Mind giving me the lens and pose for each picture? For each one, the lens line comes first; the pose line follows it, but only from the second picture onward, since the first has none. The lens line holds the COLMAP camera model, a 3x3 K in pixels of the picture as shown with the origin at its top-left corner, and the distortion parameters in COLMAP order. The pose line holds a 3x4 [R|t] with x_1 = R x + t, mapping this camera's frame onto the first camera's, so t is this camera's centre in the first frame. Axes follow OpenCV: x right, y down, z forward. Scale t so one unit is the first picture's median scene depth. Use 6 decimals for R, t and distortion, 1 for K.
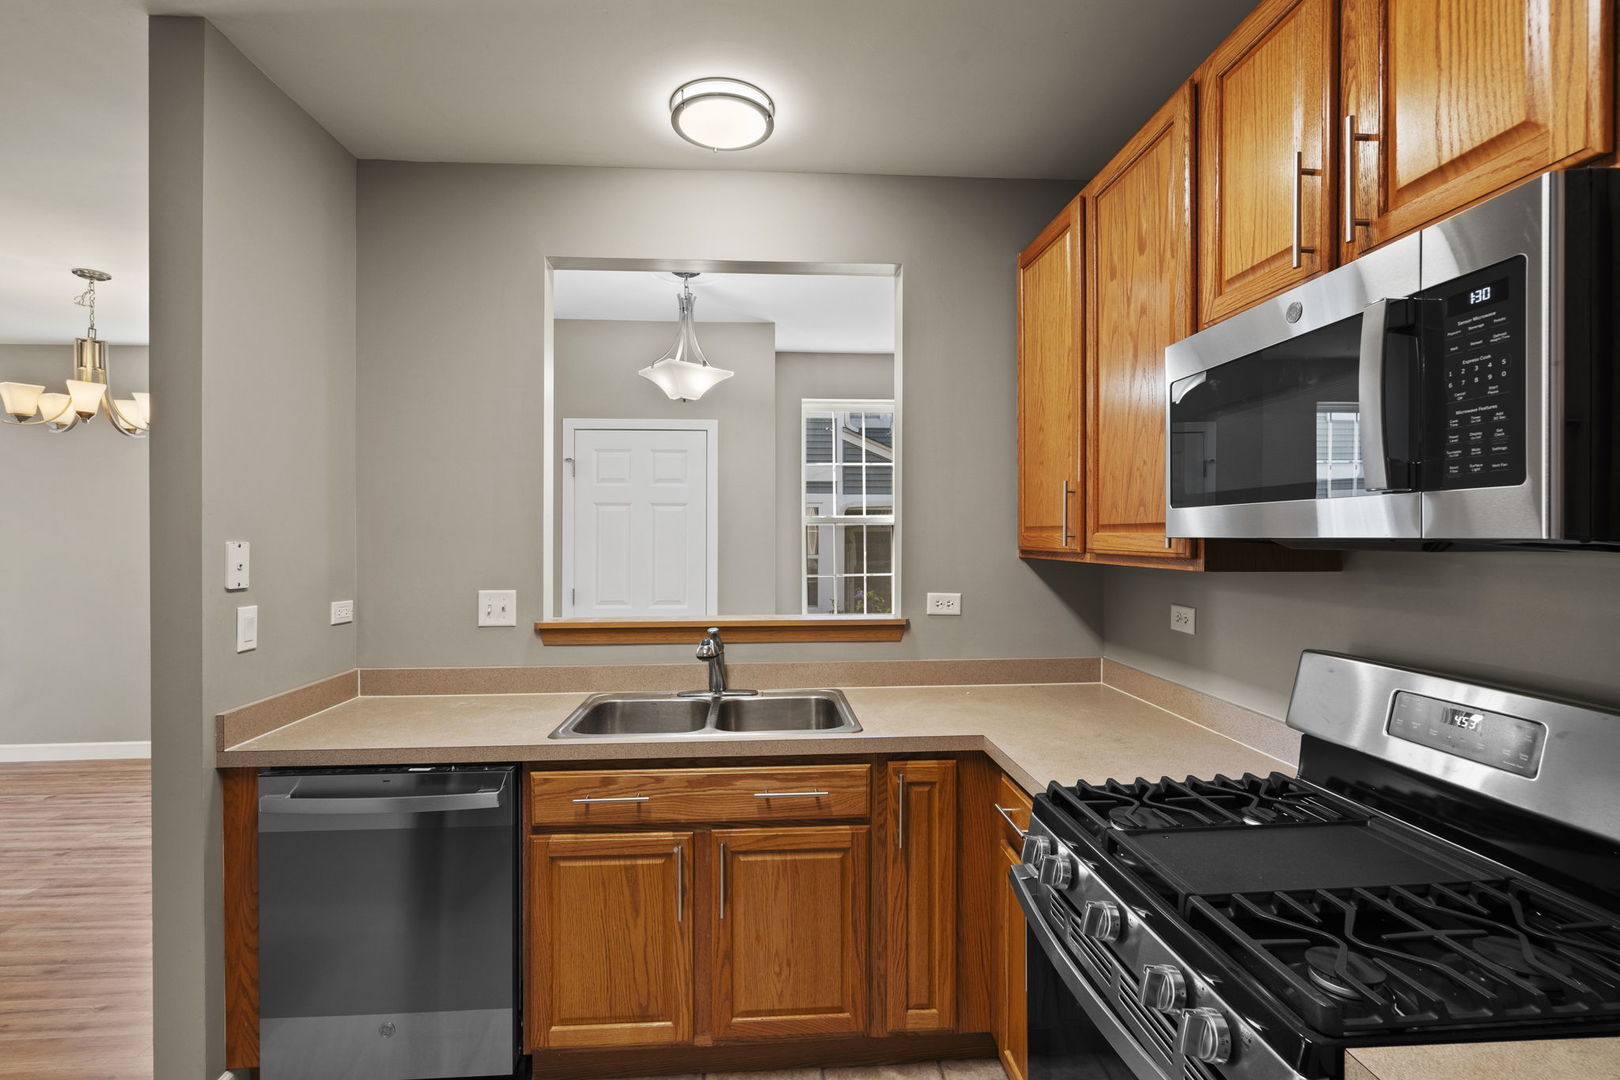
lens RADIAL K [[748.6, 0, 792.4], [0, 748.6, 539.5], [0, 0, 1]] dist [-0.002871, 0.000413]
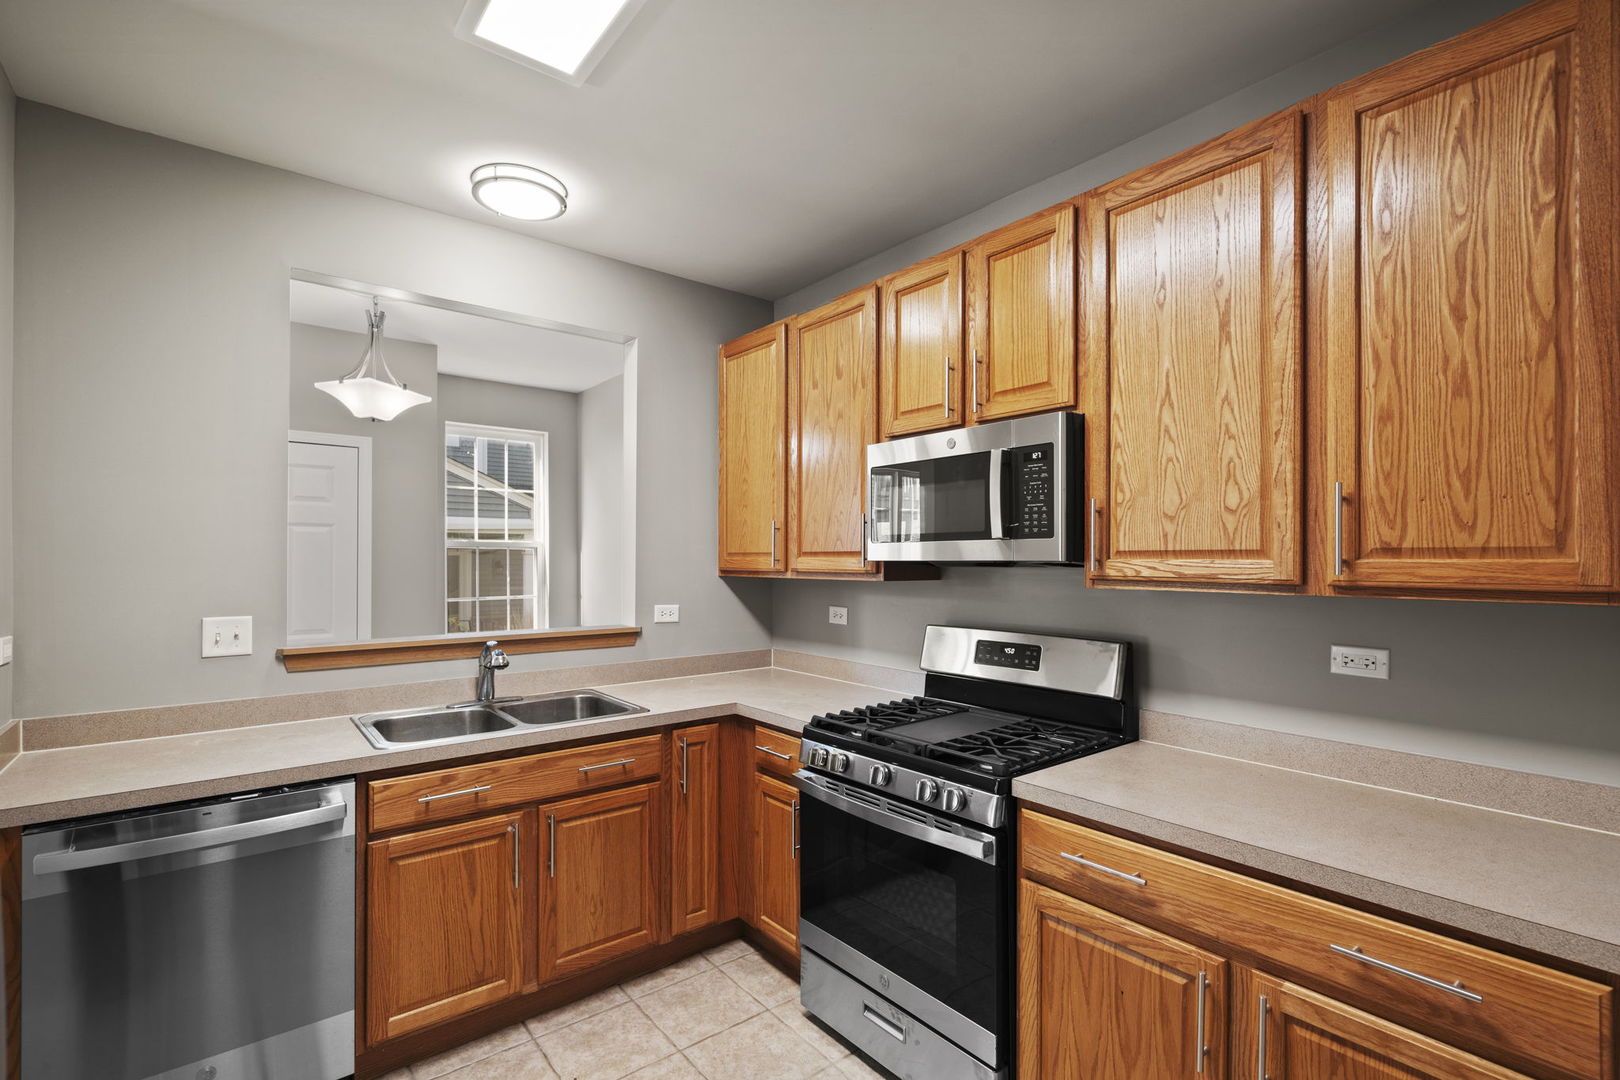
lens RADIAL K [[745.2, 0, 806.8], [0, 745.2, 560.0], [0, 0, 1]] dist [-0.004610, -0.000366]
pose [[0.815459, 0.002844, 0.578808, -0.444737], [0.000188, 0.999987, -0.005178, 0.003625], [-0.578815, 0.004332, 0.815447, -0.208583]]
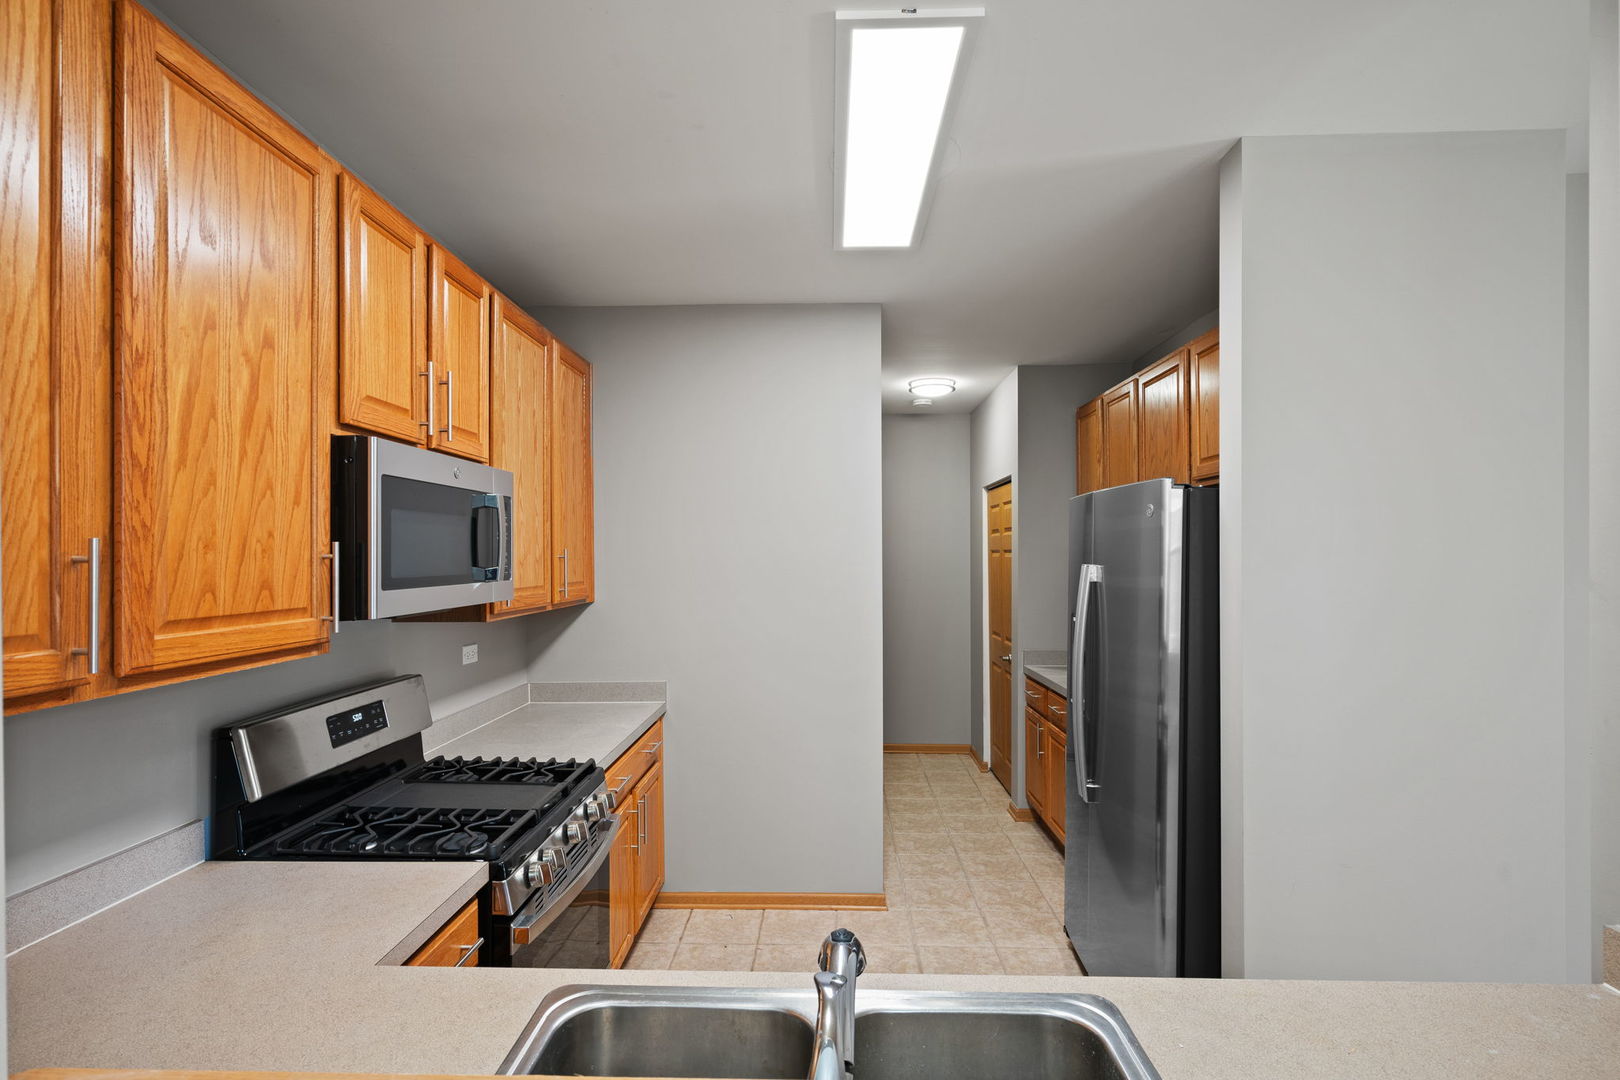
lens RADIAL K [[748.6, 0, 792.4], [0, 748.6, 539.5], [0, 0, 1]] dist [-0.002871, 0.000413]
pose [[-0.994888, 0.003912, 0.100912, -0.145342], [0.002012, 0.999819, -0.018927, -0.074362], [-0.100968, -0.018627, -0.994715, 1.575905]]
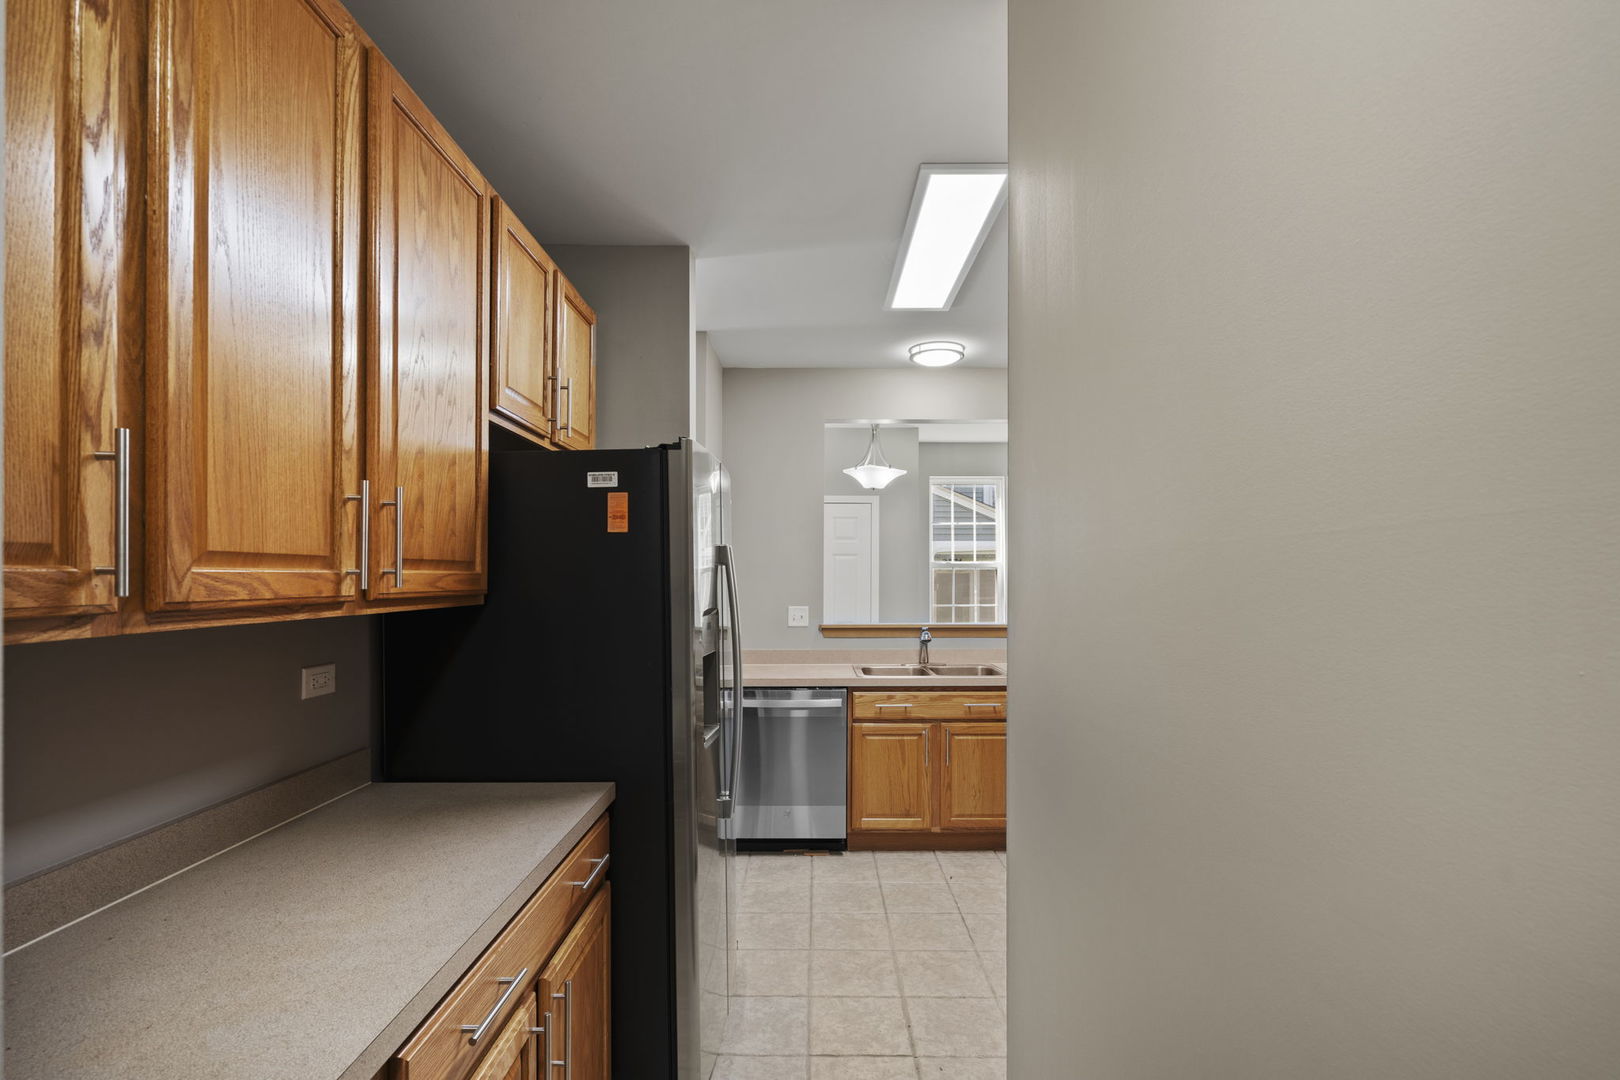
lens RADIAL K [[757.6, 0, 809.4], [0, 757.6, 577.4], [0, 0, 1]] dist [-0.001556, -0.000003]
pose [[0.998398, 0.002213, -0.056542, -0.345015], [-0.002406, 0.999992, -0.003342, 0.006151], [0.056534, 0.003473, 0.998395, -1.042813]]
